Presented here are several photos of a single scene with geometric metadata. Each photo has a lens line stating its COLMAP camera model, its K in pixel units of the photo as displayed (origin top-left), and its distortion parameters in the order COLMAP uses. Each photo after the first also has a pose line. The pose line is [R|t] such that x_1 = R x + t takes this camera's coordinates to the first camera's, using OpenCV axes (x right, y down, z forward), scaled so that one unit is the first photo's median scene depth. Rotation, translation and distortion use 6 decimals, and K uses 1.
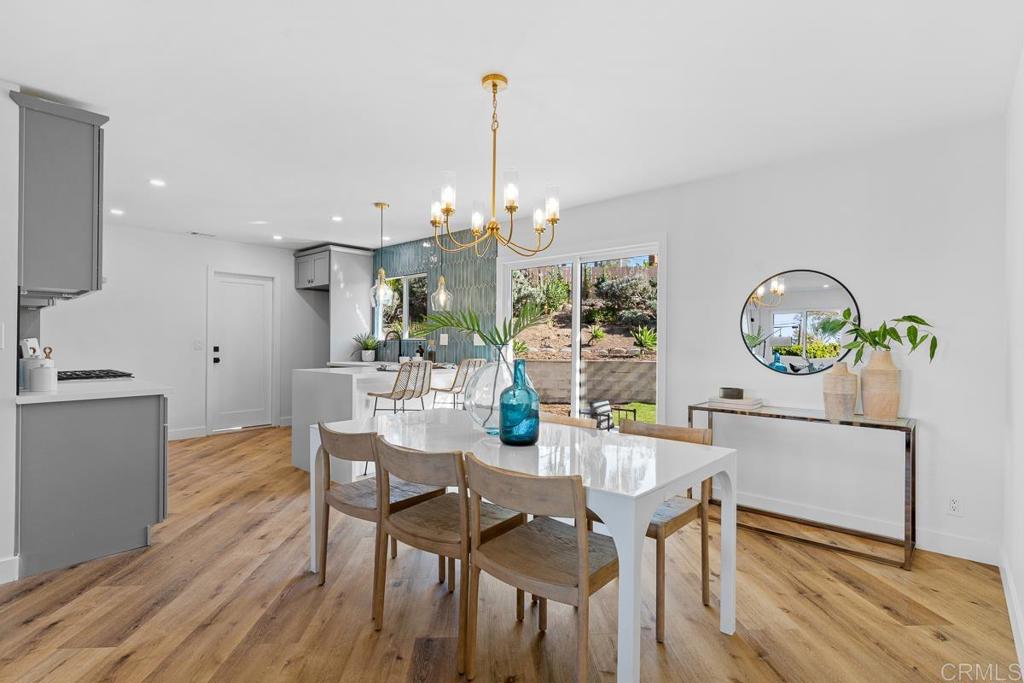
lens RADIAL K [[499.3, 0, 508.2], [0, 499.3, 344.7], [0, 0, 1]] dist [-0.000315, 0.000413]
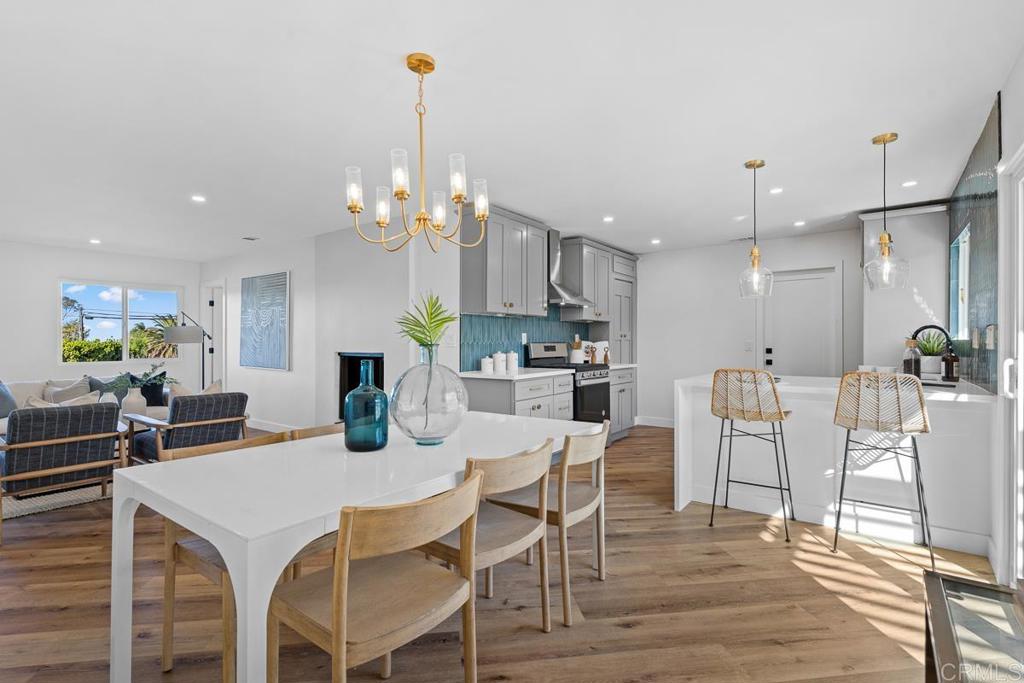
lens RADIAL K [[492.1, 0, 512.0], [0, 492.1, 341.5], [0, 0, 1]] dist [-0.001170, -0.000151]
pose [[0.081656, -0.005255, -0.996647, 0.316292], [-0.004476, 0.999974, -0.005640, -0.001872], [0.996650, 0.004921, 0.081631, 0.388896]]
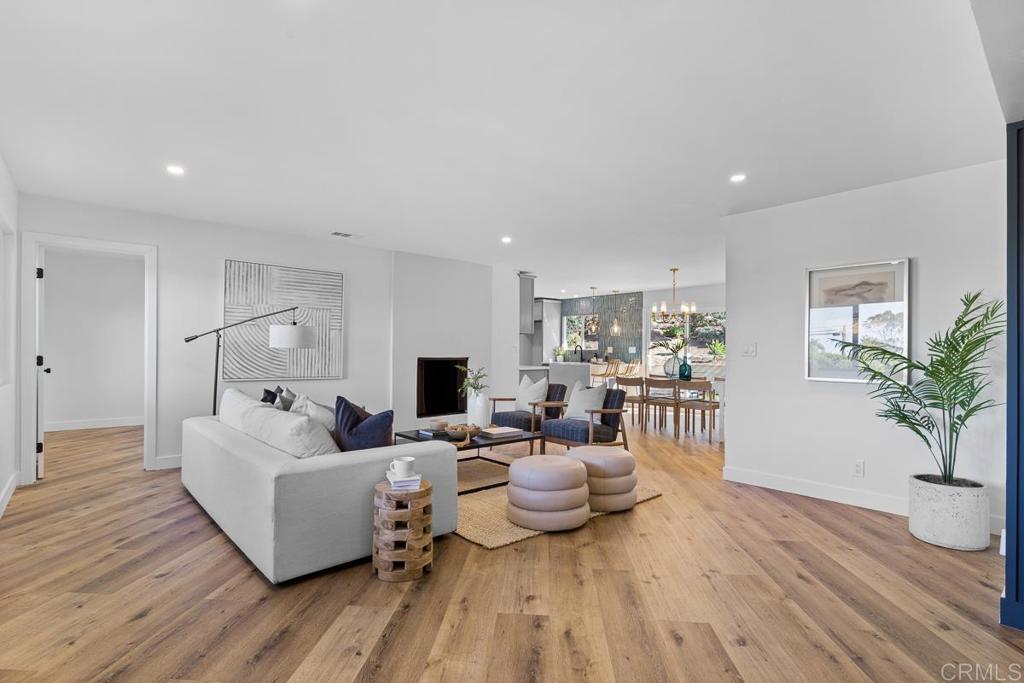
lens RADIAL K [[499.3, 0, 508.2], [0, 499.3, 344.7], [0, 0, 1]] dist [-0.000315, 0.000413]
pose [[0.992789, 0.001040, -0.119874, -0.245680], [-0.003270, 0.999825, -0.018410, 0.005704], [0.119834, 0.018669, 0.992618, -0.808637]]
